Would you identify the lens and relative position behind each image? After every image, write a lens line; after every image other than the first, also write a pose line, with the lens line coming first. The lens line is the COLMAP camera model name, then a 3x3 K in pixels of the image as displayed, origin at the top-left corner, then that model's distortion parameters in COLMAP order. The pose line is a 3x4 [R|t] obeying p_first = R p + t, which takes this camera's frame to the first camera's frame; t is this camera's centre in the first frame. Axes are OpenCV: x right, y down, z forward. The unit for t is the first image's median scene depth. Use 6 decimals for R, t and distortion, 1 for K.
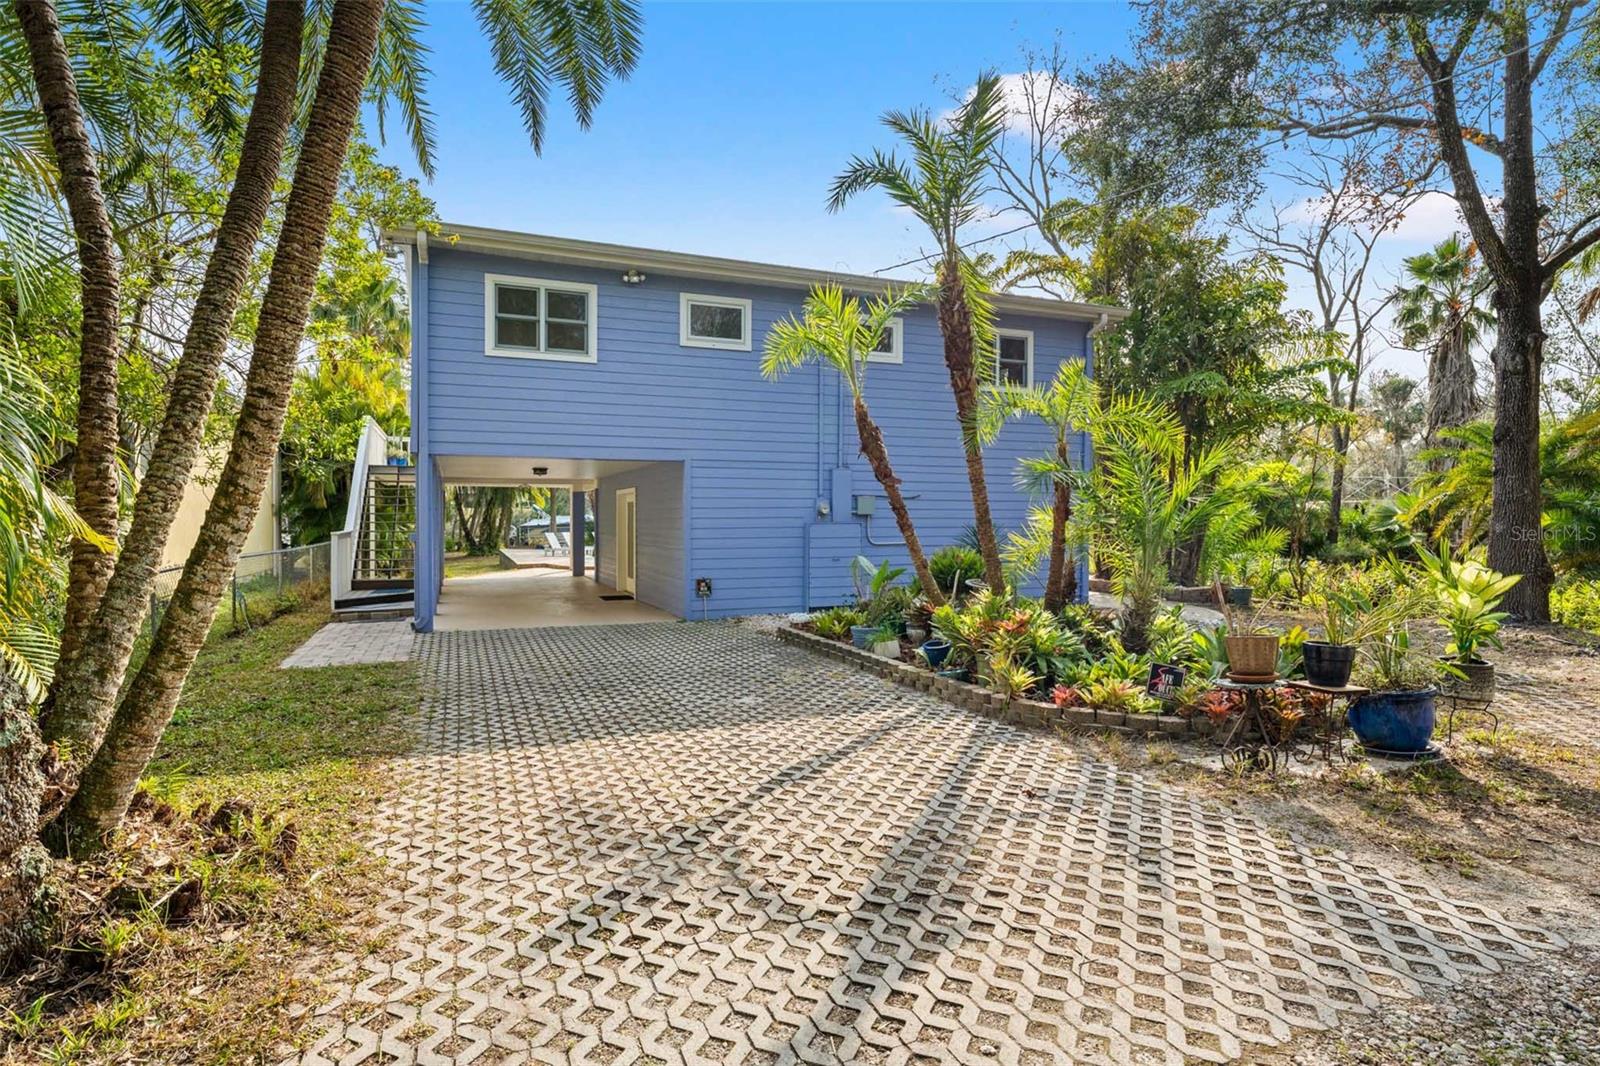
lens RADIAL K [[877.7, 0, 794.1], [0, 877.7, 526.7], [0, 0, 1]] dist [0.001443, -0.001802]
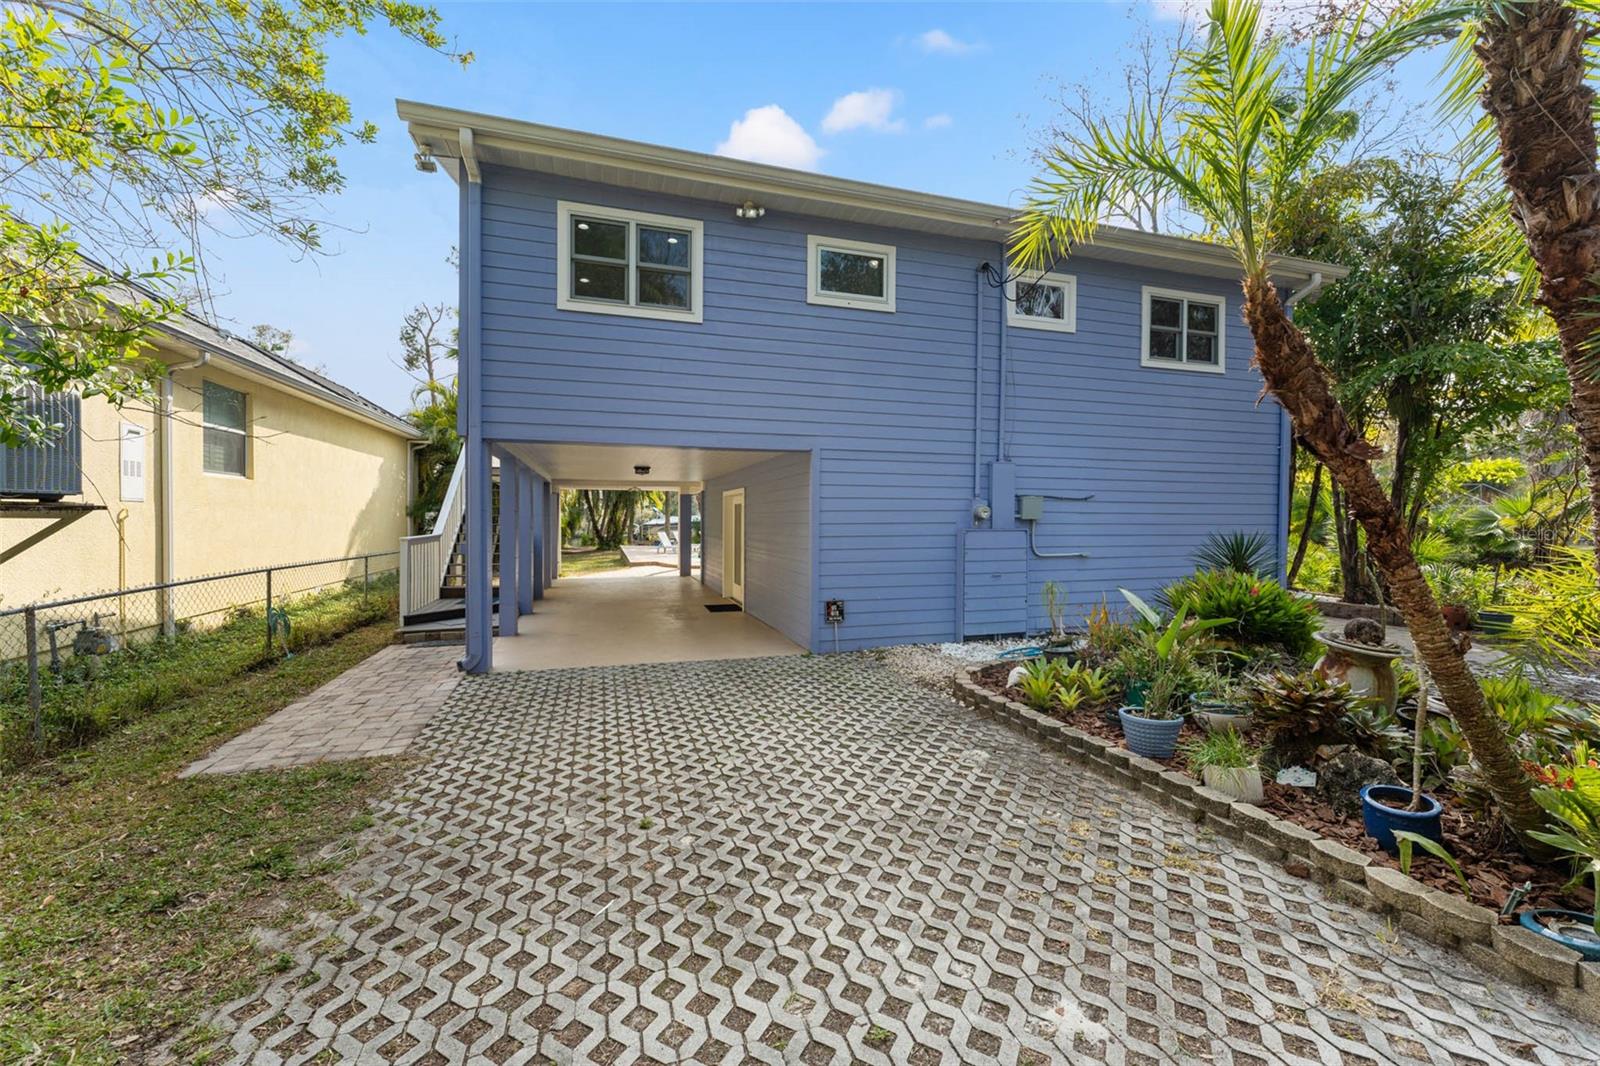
lens RADIAL K [[646.9, 0, 798.6], [0, 646.9, 526.7], [0, 0, 1]] dist [-0.004259, -0.000403]
pose [[0.997115, 0.004933, -0.075749, -0.090600], [-0.004611, 0.999980, 0.004430, -0.009432], [0.075769, -0.004068, 0.997117, 0.412149]]
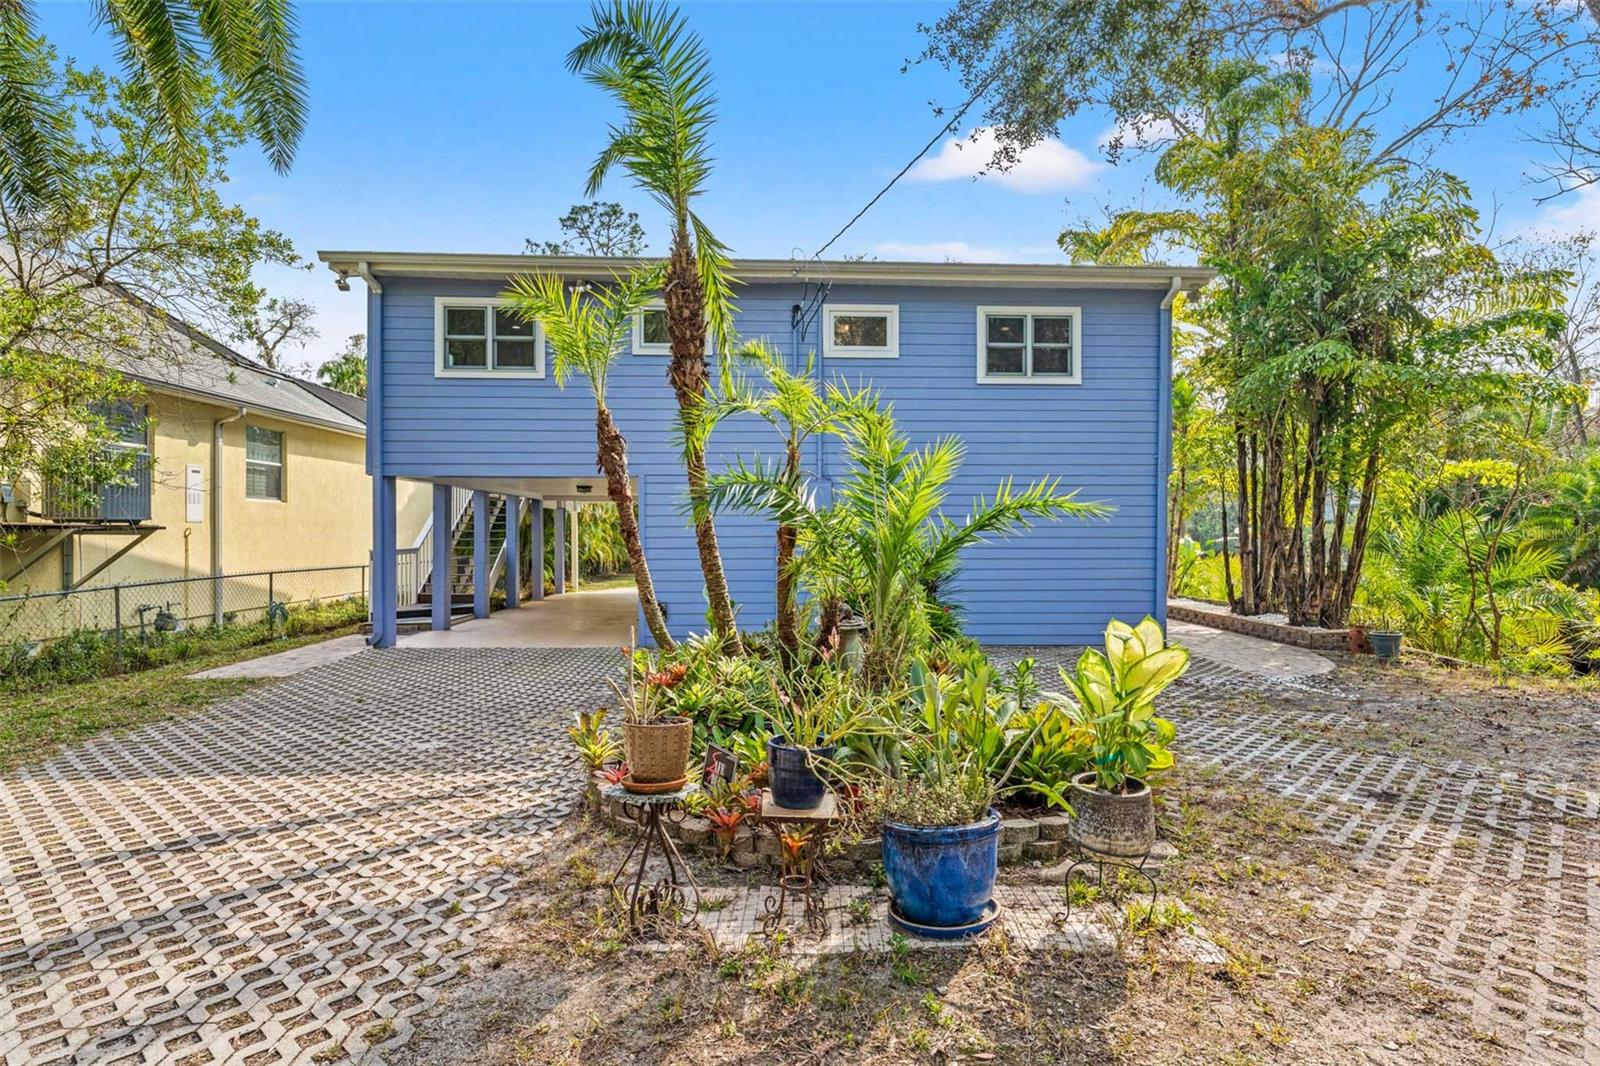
lens RADIAL K [[881.9, 0, 806.9], [0, 881.9, 538.3], [0, 0, 1]] dist [0.005060, -0.005762]
pose [[0.943282, 0.001836, -0.331987, 0.354472], [-0.003480, 0.999984, -0.004355, -0.005437], [0.331974, 0.005263, 0.943274, 0.161600]]
